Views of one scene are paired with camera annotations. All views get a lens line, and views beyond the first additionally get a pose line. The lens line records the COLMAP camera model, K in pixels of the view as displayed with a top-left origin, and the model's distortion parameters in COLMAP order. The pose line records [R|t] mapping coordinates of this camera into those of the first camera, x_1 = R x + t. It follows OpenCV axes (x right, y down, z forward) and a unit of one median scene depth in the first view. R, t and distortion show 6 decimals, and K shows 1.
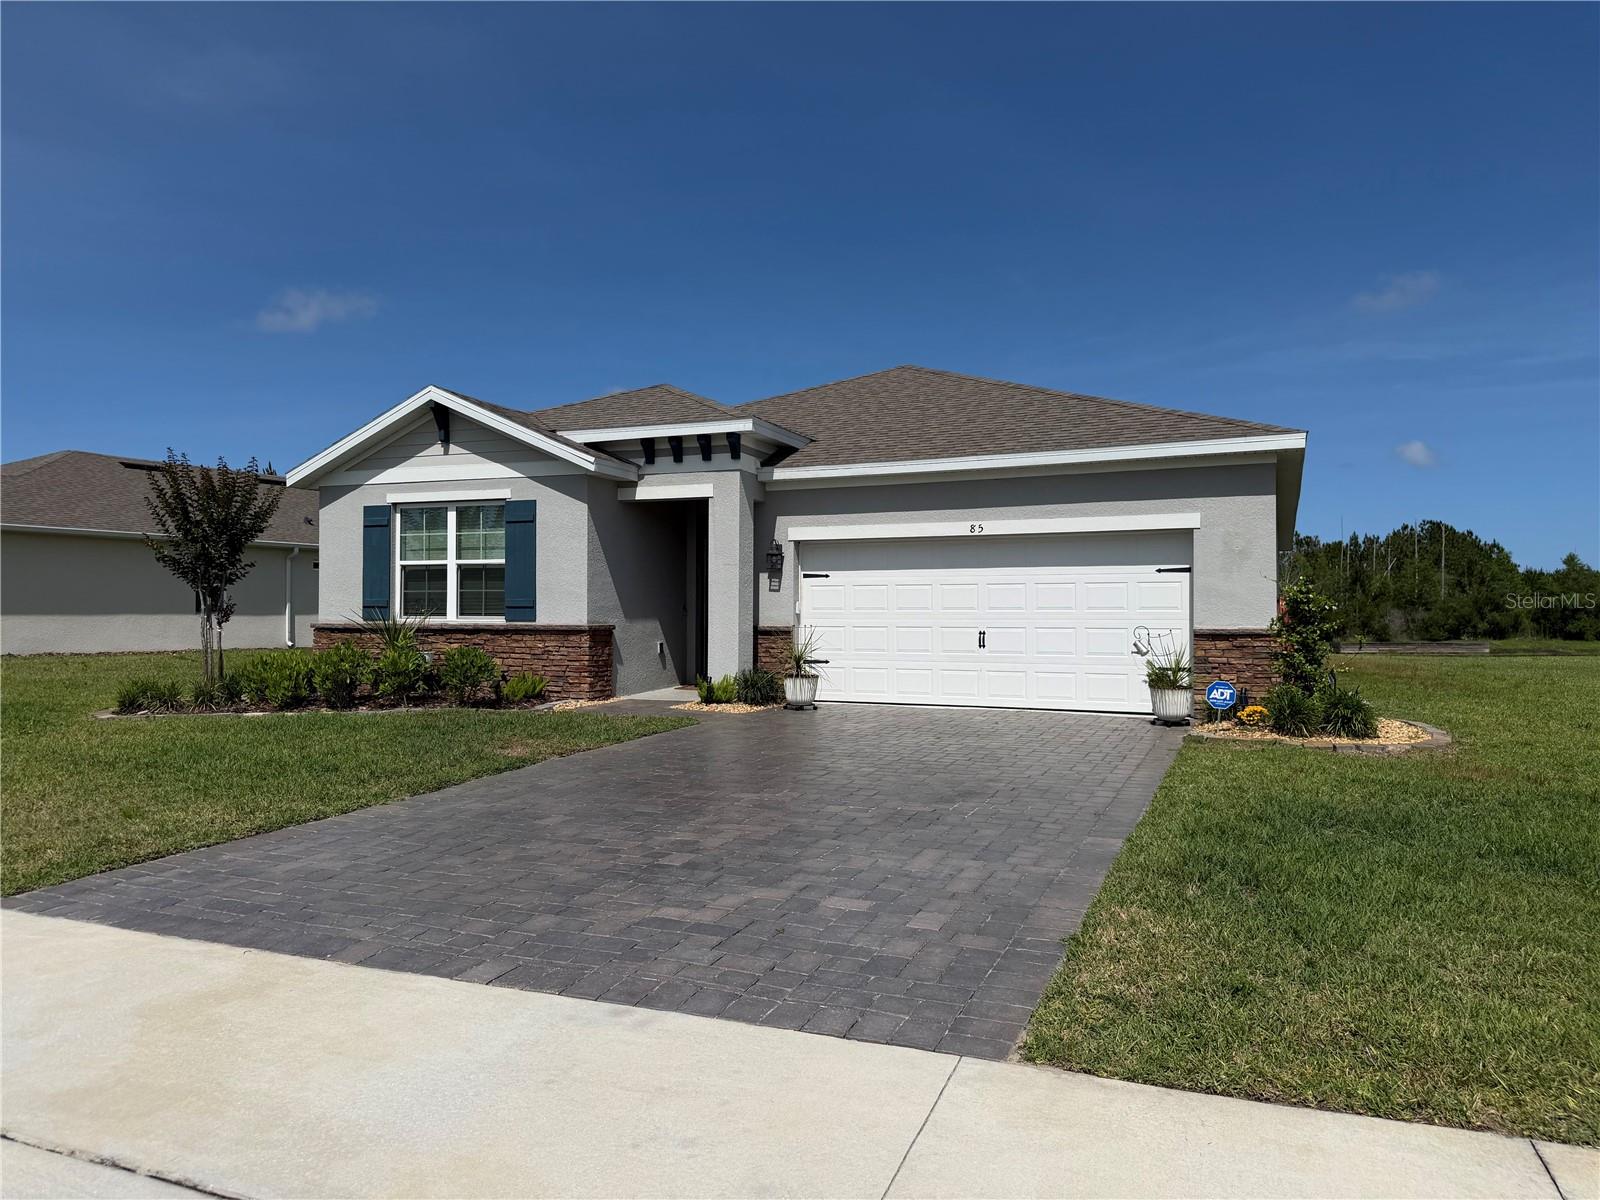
lens RADIAL K [[1112.5, 0, 806.4], [0, 1112.5, 601.2], [0, 0, 1]] dist [0.081455, -0.029266]
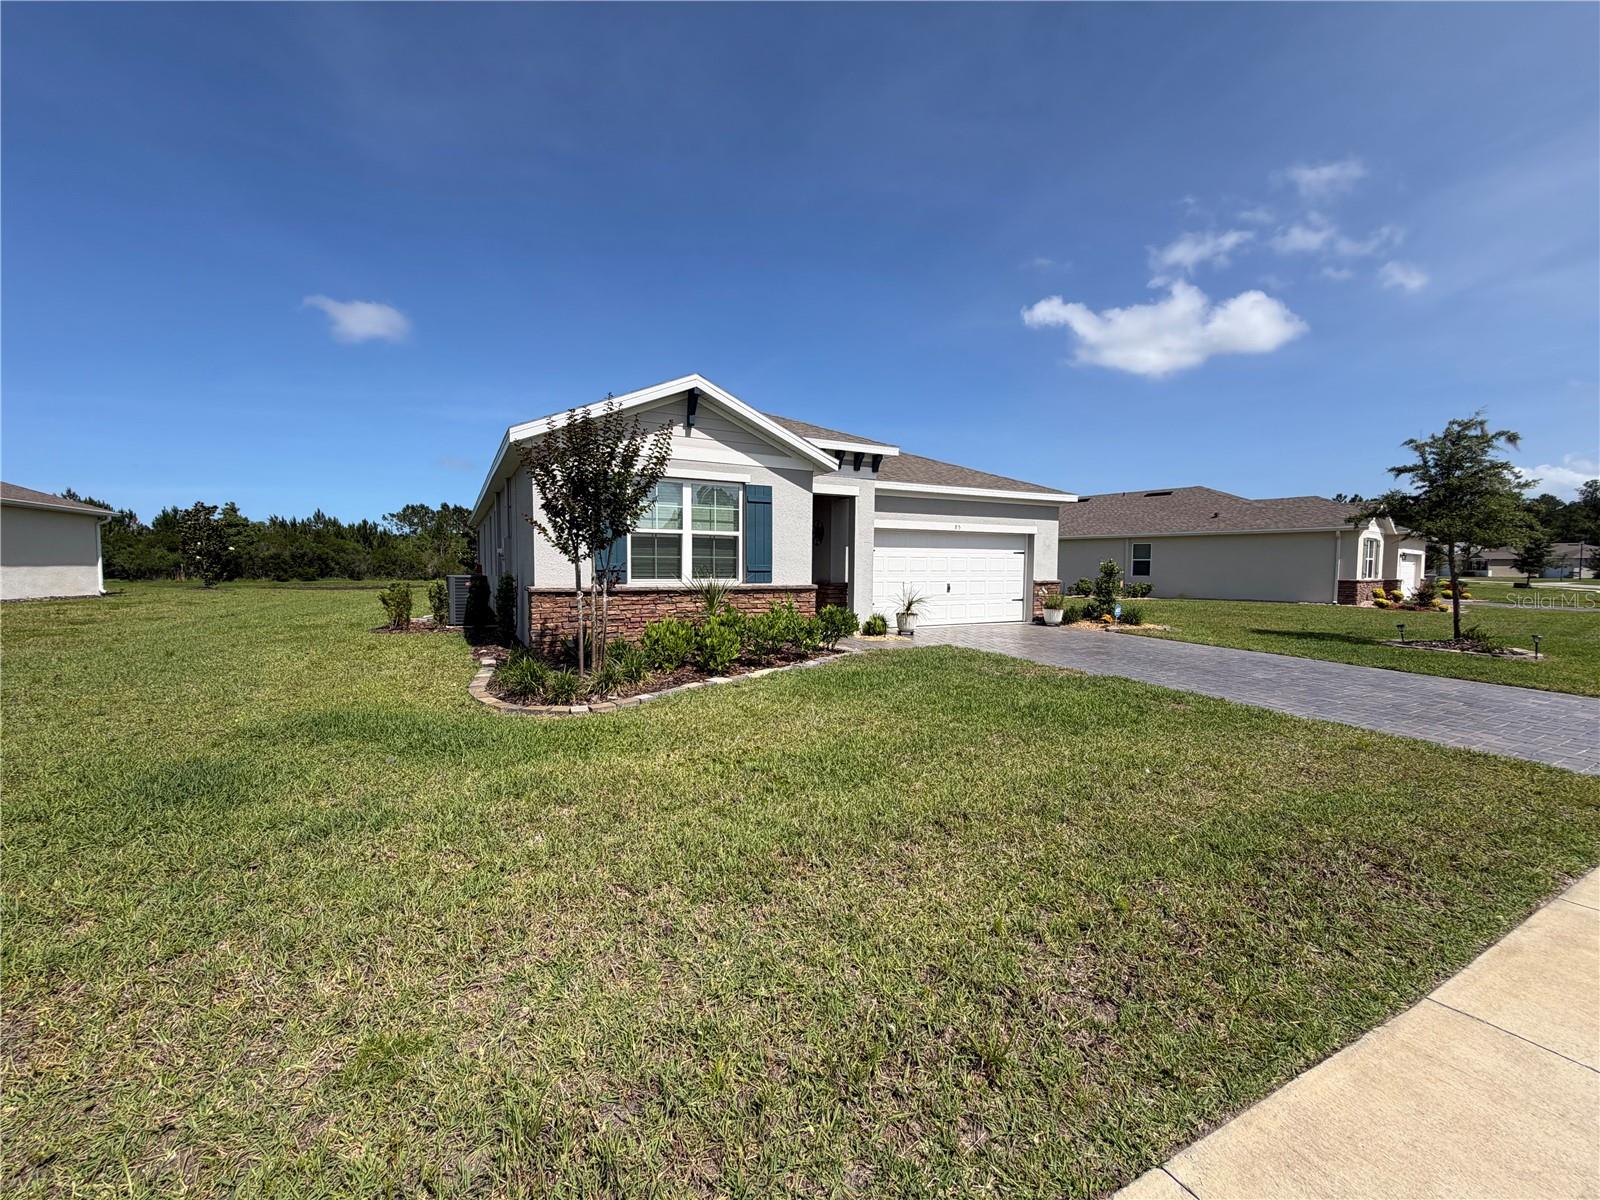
lens RADIAL K [[637.0, 0, 790.4], [0, 637.0, 594.5], [0, 0, 1]] dist [-0.000559, 0.000769]
pose [[0.632924, -0.033419, 0.773492, -0.785912], [-0.012768, 0.998482, 0.053588, -0.007450], [-0.774108, -0.043793, 0.631537, 0.525337]]
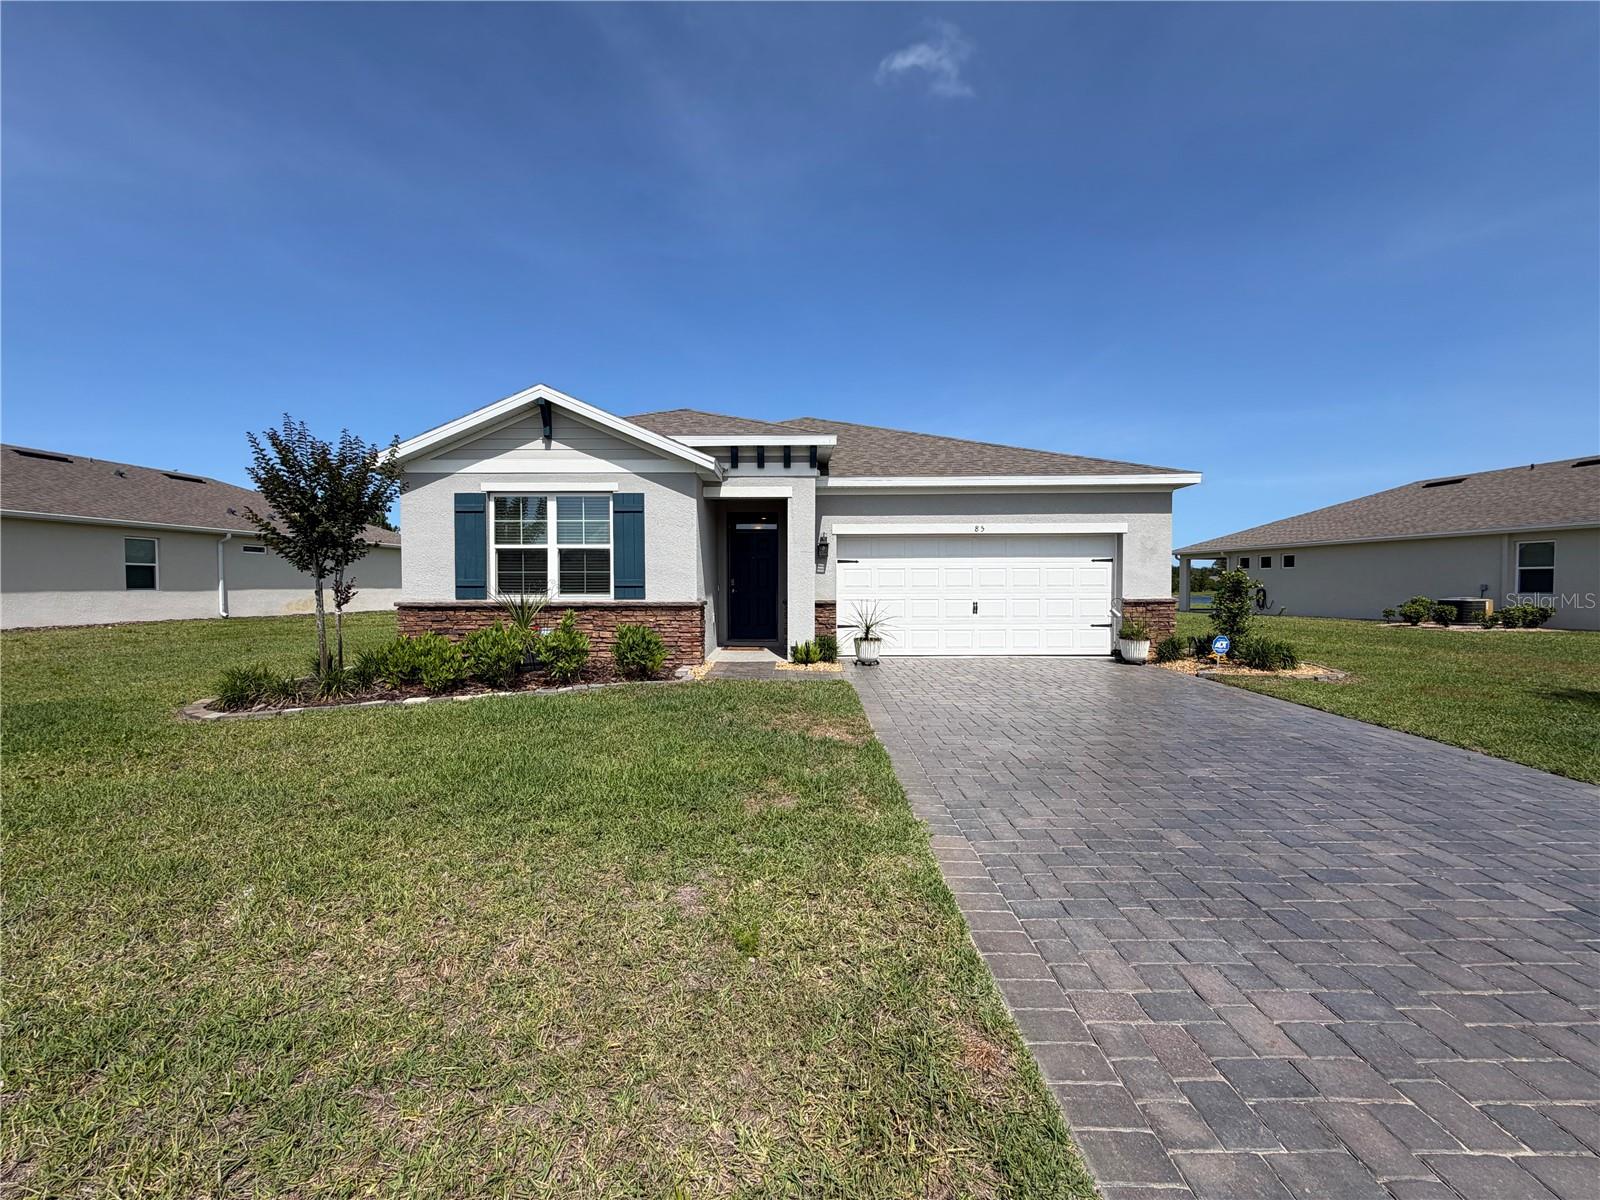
lens RADIAL K [[637.0, 0, 794.6], [0, 637.0, 594.5], [0, 0, 1]] dist [-0.000559, 0.000769]
pose [[0.923745, -0.010191, 0.382872, -0.350558], [-0.000308, 0.999626, 0.027351, -0.004417], [-0.383008, -0.025384, 0.923396, 0.333682]]
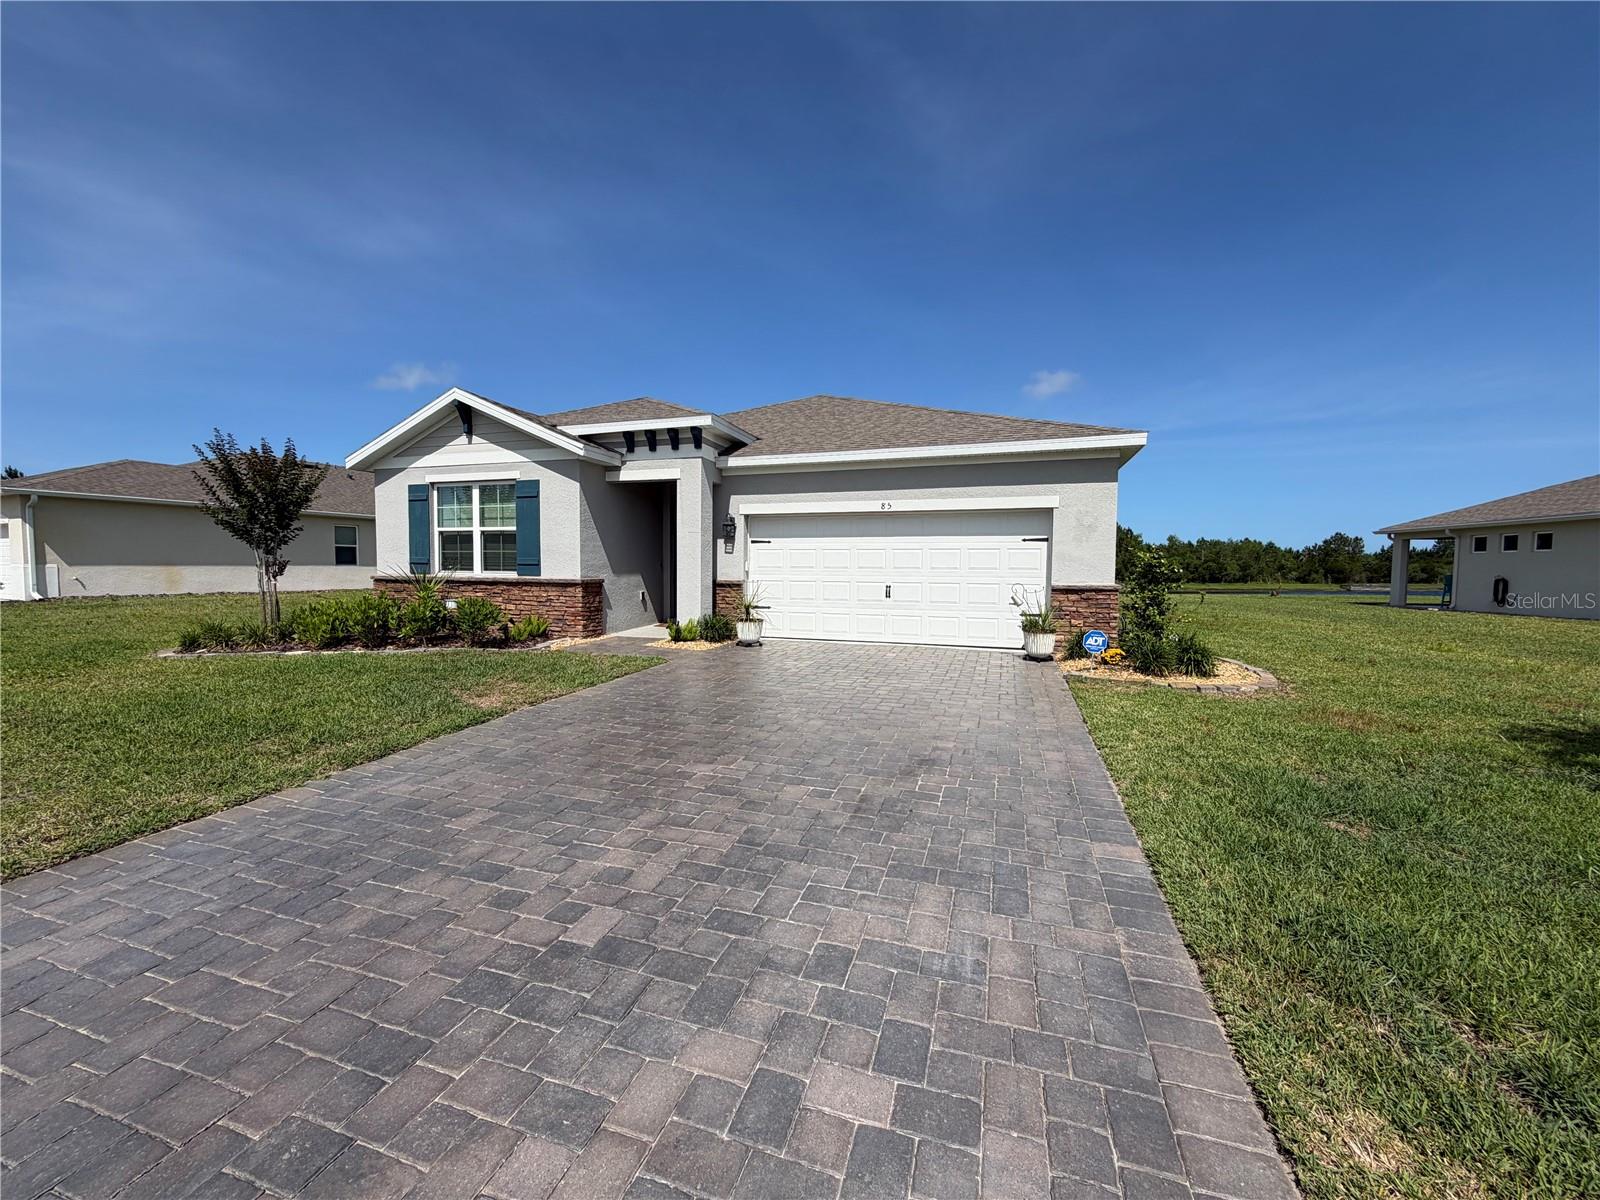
lens RADIAL K [[637.0, 0, 792.3], [0, 637.0, 599.0], [0, 0, 1]] dist [-0.000559, 0.000769]
pose [[0.997531, 0.002323, 0.070193, -0.007075], [-0.006796, 0.997955, 0.063558, -0.003686], [-0.069902, -0.063878, 0.995507, 0.254473]]
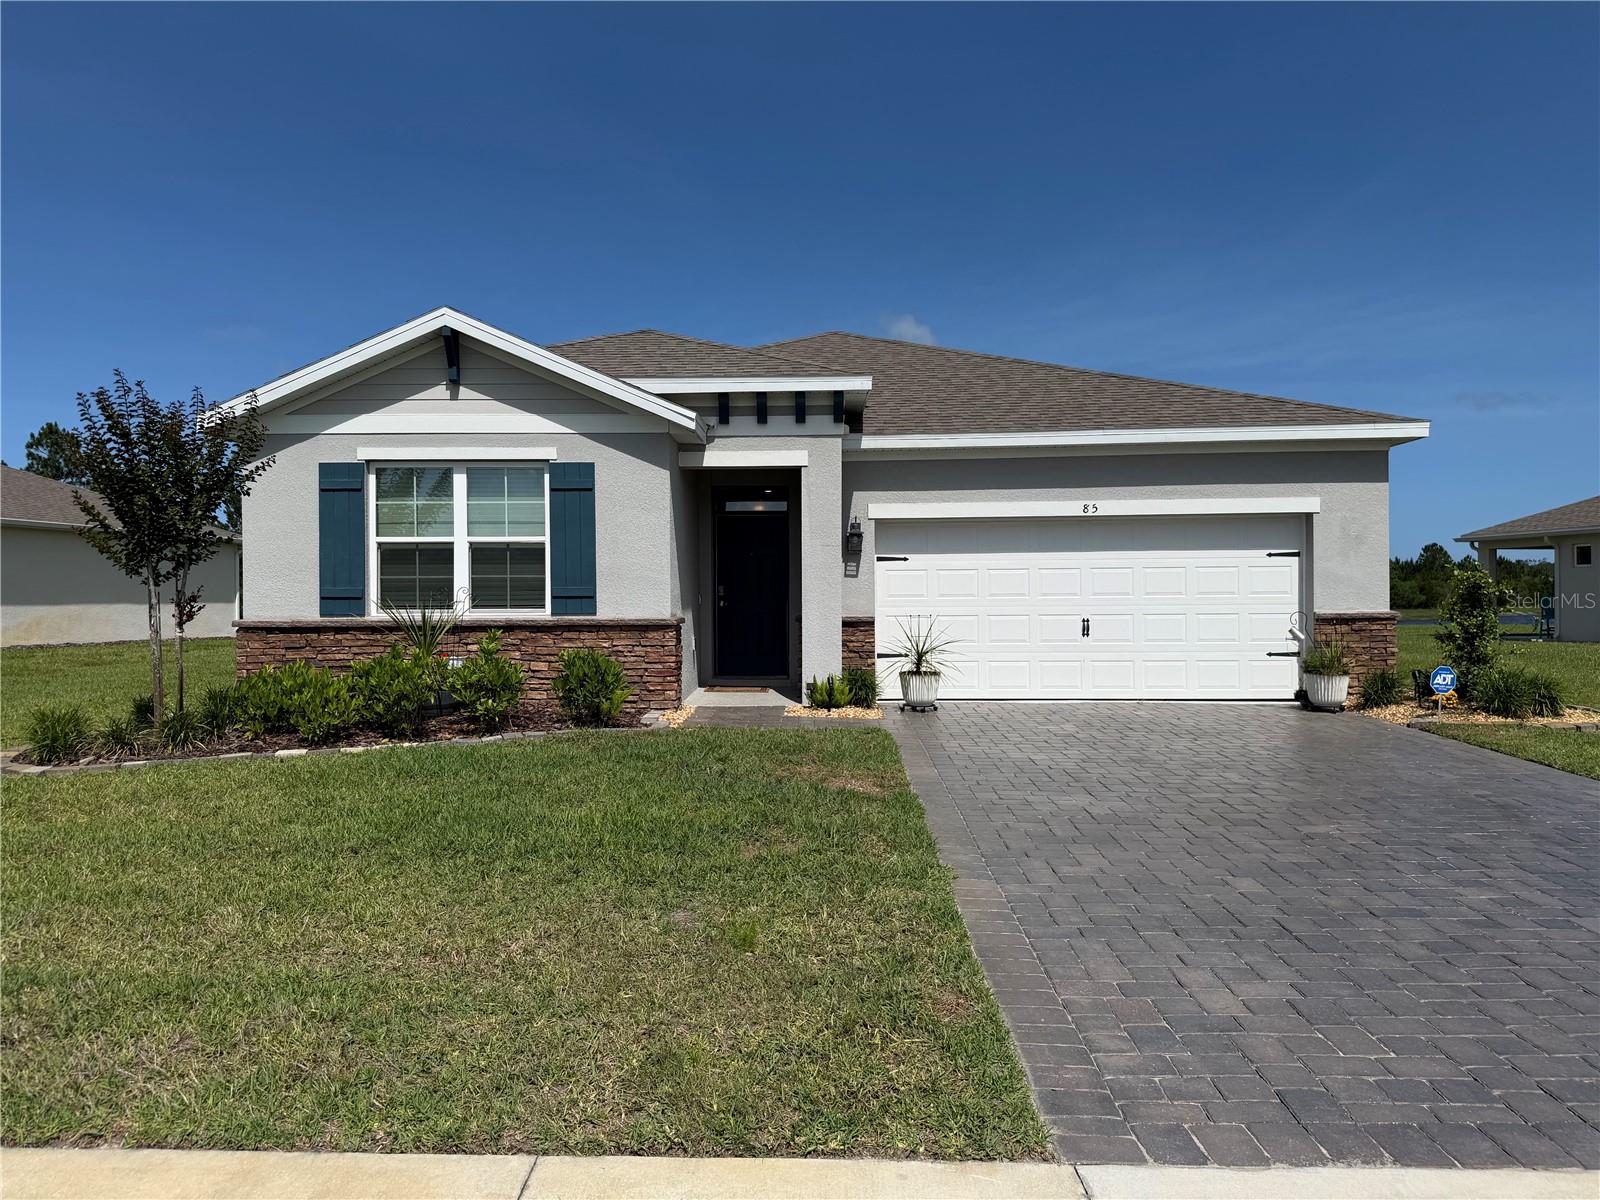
lens RADIAL K [[1112.5, 0, 798.3], [0, 1112.5, 596.5], [0, 0, 1]] dist [0.081455, -0.029266]
pose [[0.932632, -0.008437, 0.360729, -0.393819], [0.004335, 0.999916, 0.012177, -0.004086], [-0.360802, -0.009793, 0.932591, 0.203753]]
